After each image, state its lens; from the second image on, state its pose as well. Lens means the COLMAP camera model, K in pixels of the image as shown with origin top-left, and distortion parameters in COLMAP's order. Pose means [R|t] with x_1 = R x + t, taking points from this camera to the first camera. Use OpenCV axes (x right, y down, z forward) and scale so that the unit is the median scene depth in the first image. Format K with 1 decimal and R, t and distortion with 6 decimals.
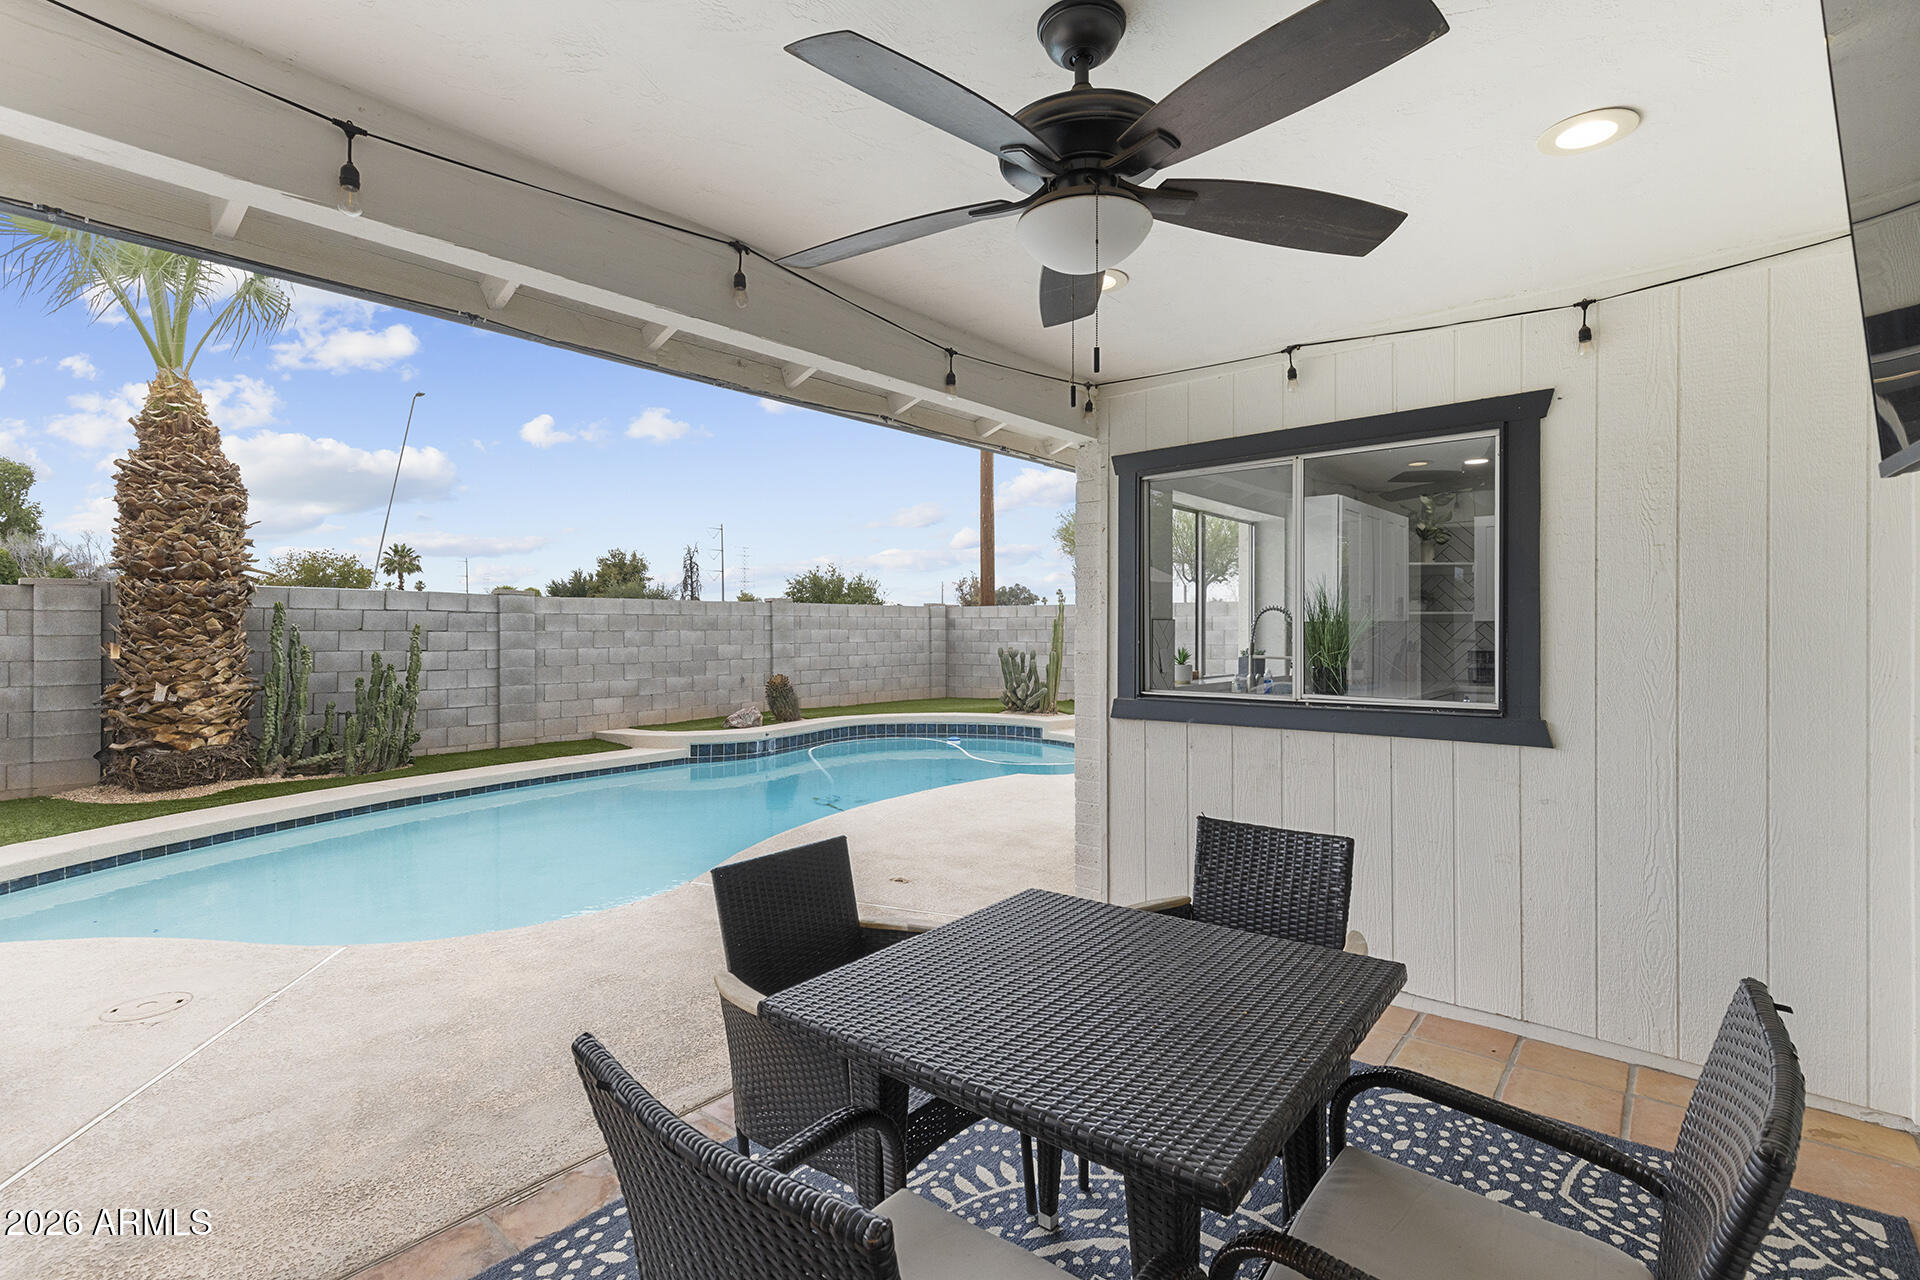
lens RADIAL K [[875.7, 0, 961.3], [0, 875.7, 628.8], [0, 0, 1]] dist [0.002653, 0.000787]
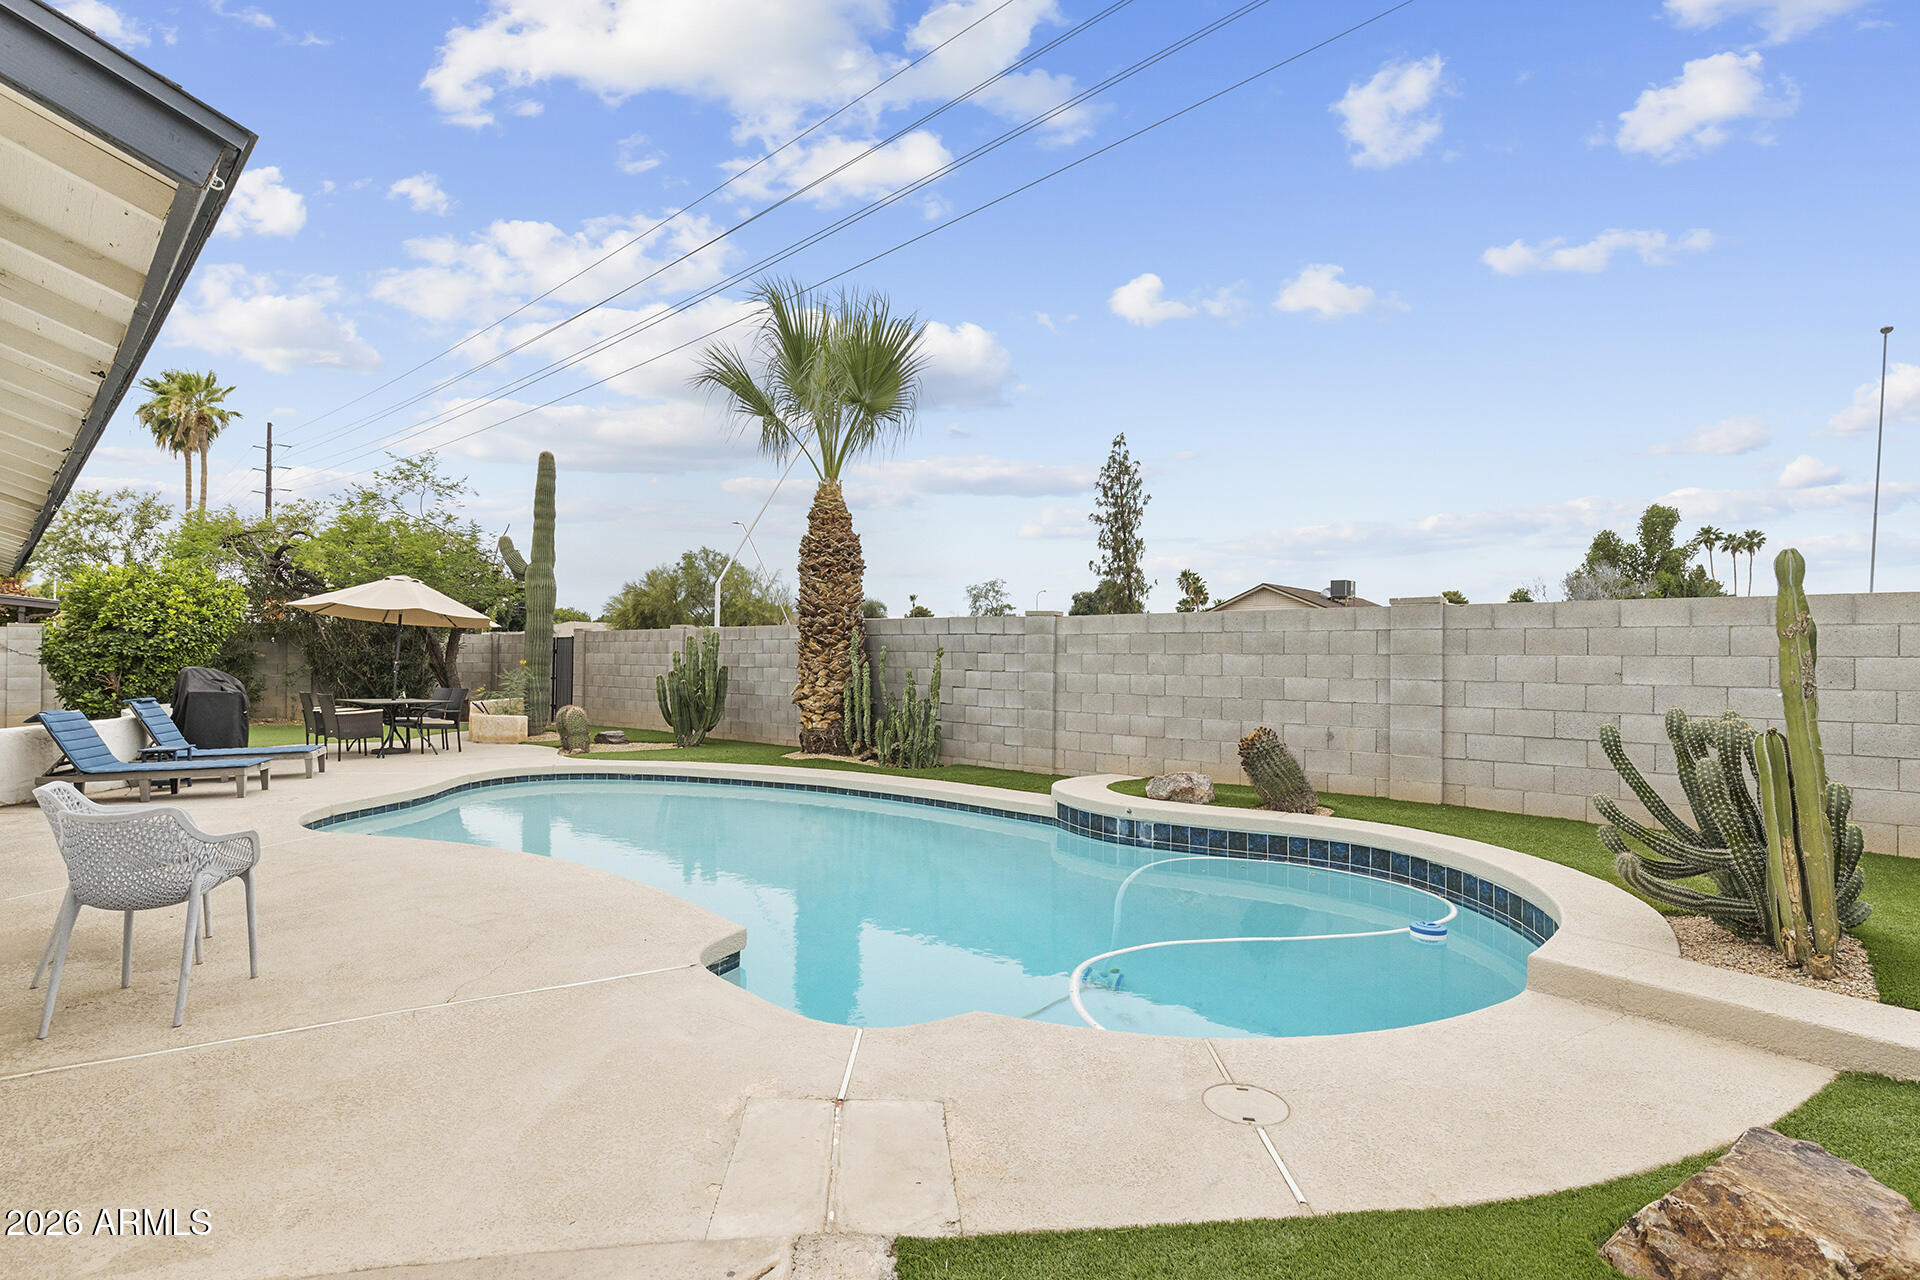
lens RADIAL K [[904.3, 0, 959.5], [0, 904.3, 644.3], [0, 0, 1]] dist [-0.002698, 0.000110]
pose [[-0.042986, -0.009815, -0.999027, 0.640528], [-0.008343, 0.999920, -0.009465, 0.003889], [0.999041, 0.007928, -0.043065, 1.257081]]
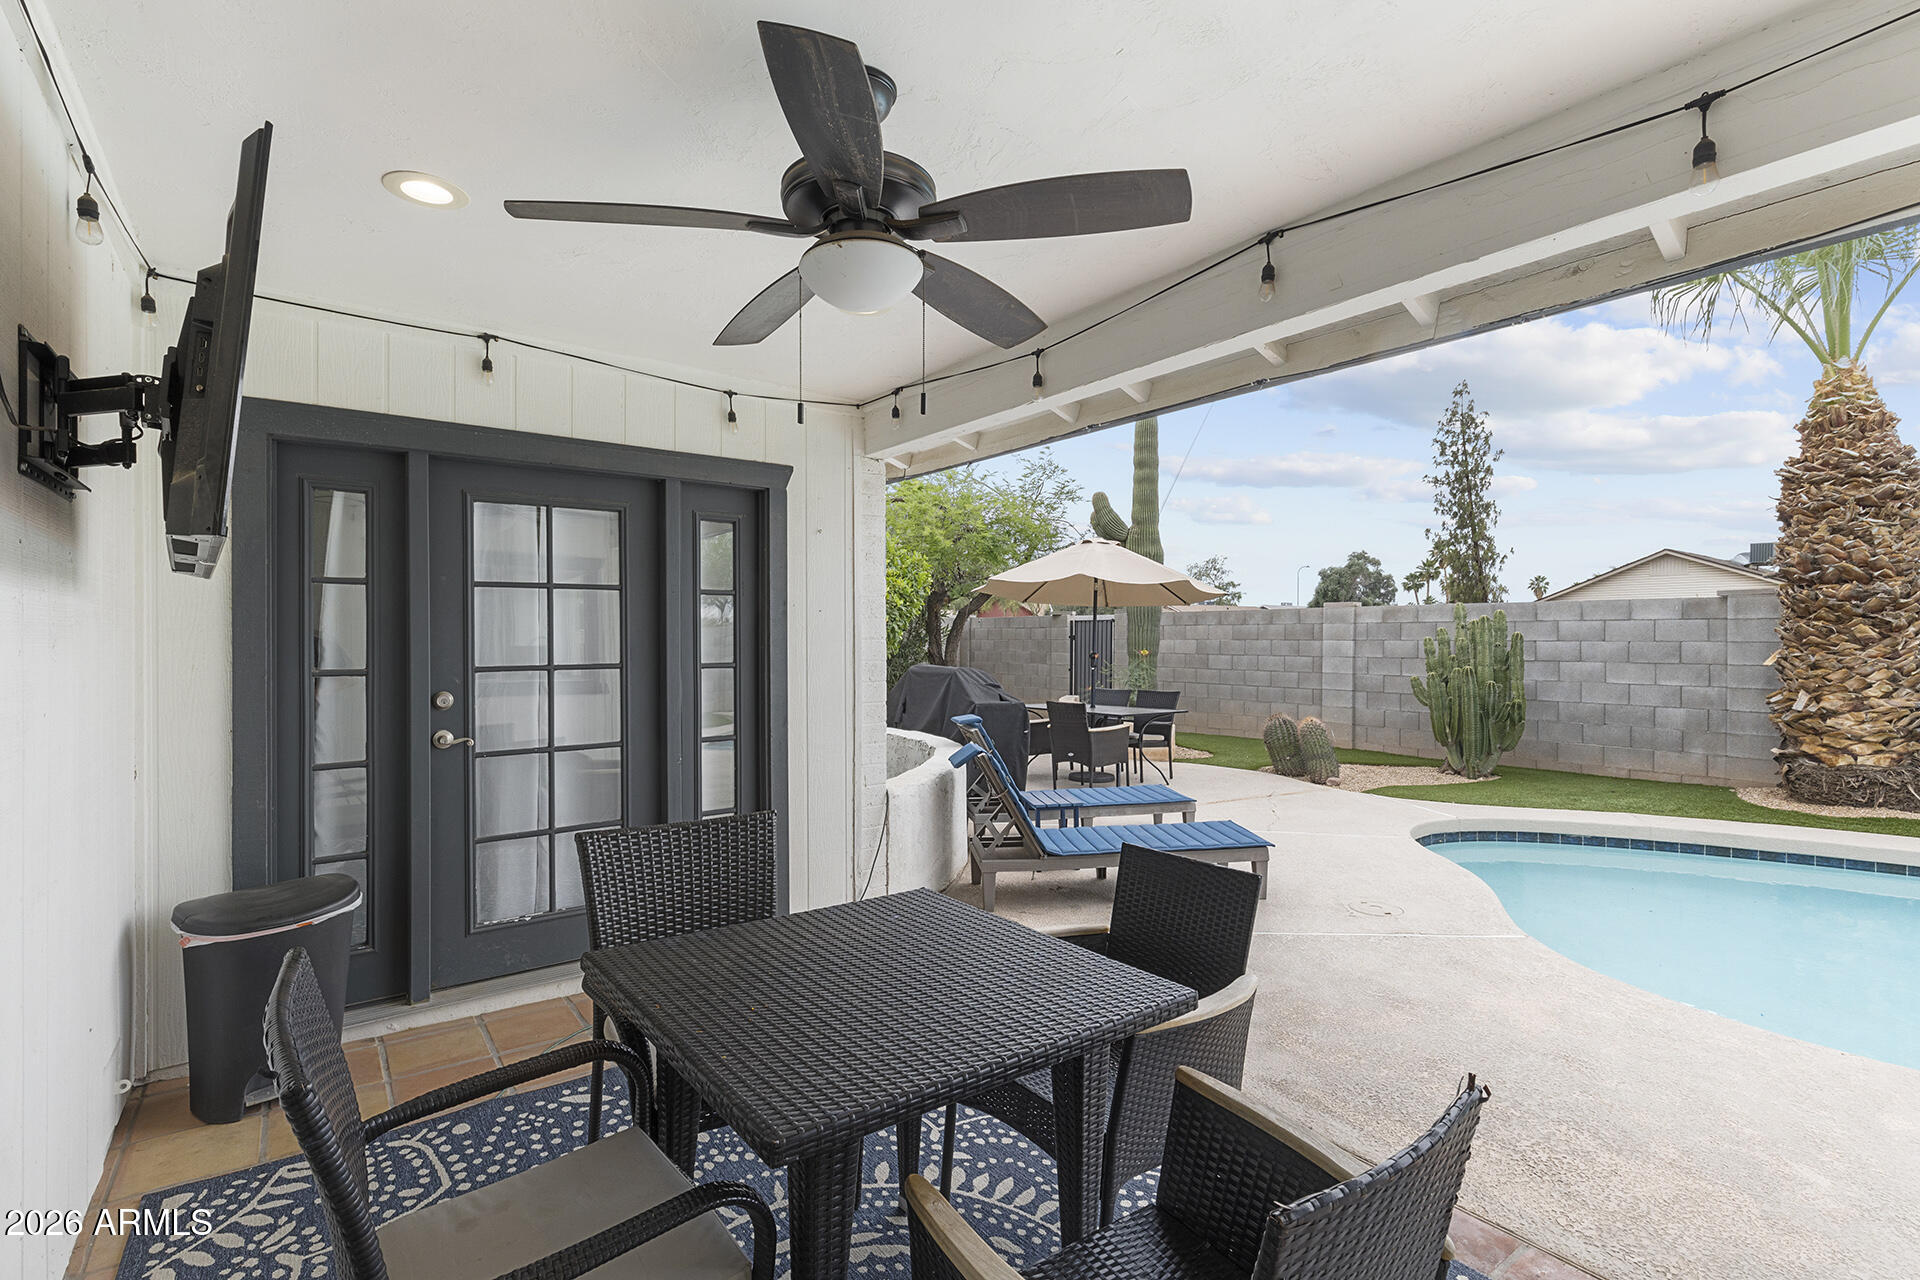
lens RADIAL K [[888.5, 0, 952.2], [0, 888.5, 632.8], [0, 0, 1]] dist [0.005057, -0.000046]
pose [[-0.232103, -0.000594, -0.972691, 0.249839], [-0.003578, 0.999994, 0.000243, -0.000355], [0.972685, 0.003537, -0.232104, 0.287317]]
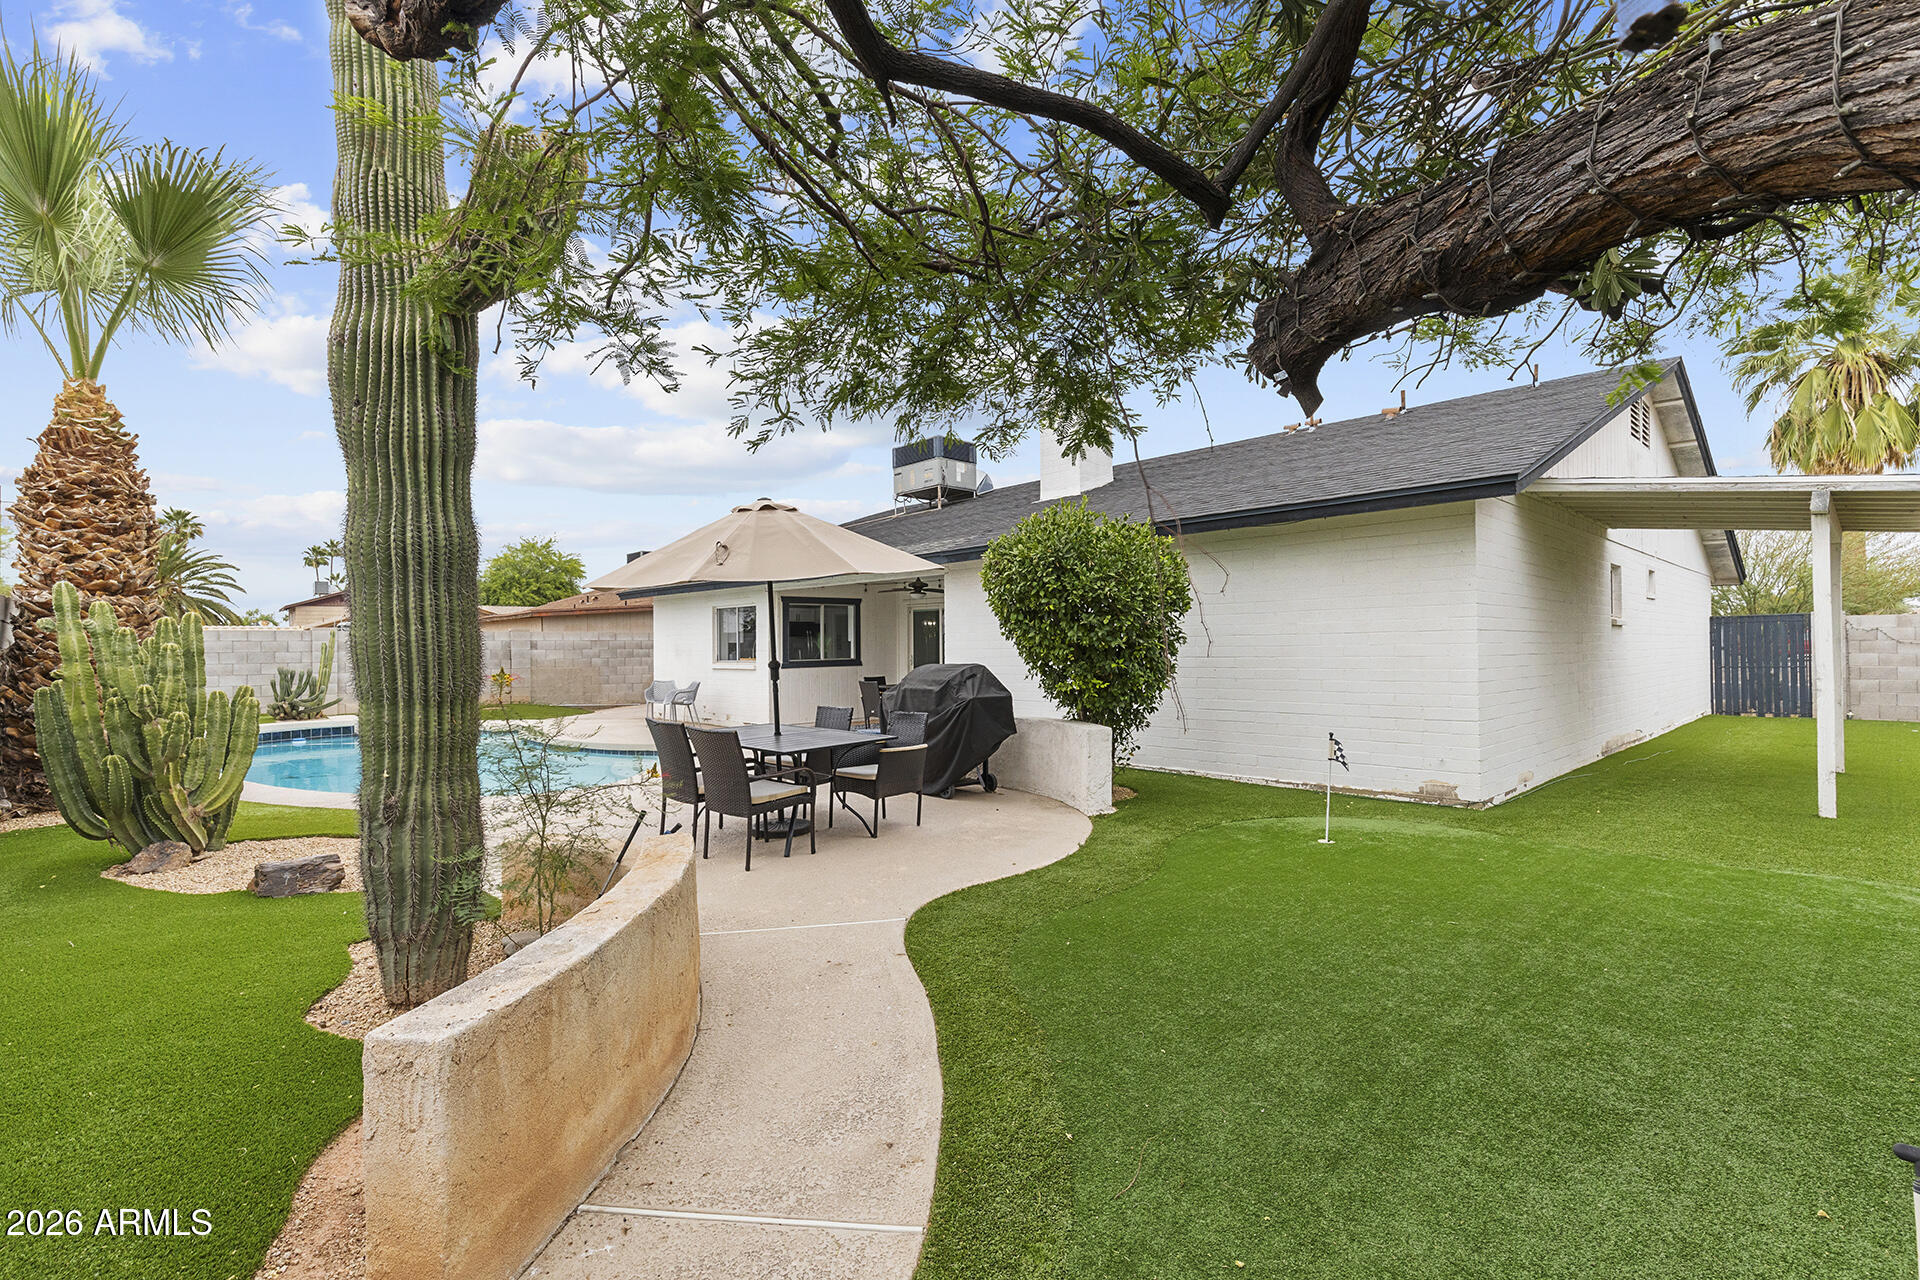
lens RADIAL K [[875.7, 0, 961.3], [0, 875.7, 628.8], [0, 0, 1]] dist [0.002653, 0.000787]
pose [[0.115781, 0.020320, 0.993067, -1.708145], [0.014436, 0.999651, -0.022137, 0.017037], [-0.993170, 0.016899, 0.115447, -0.080551]]
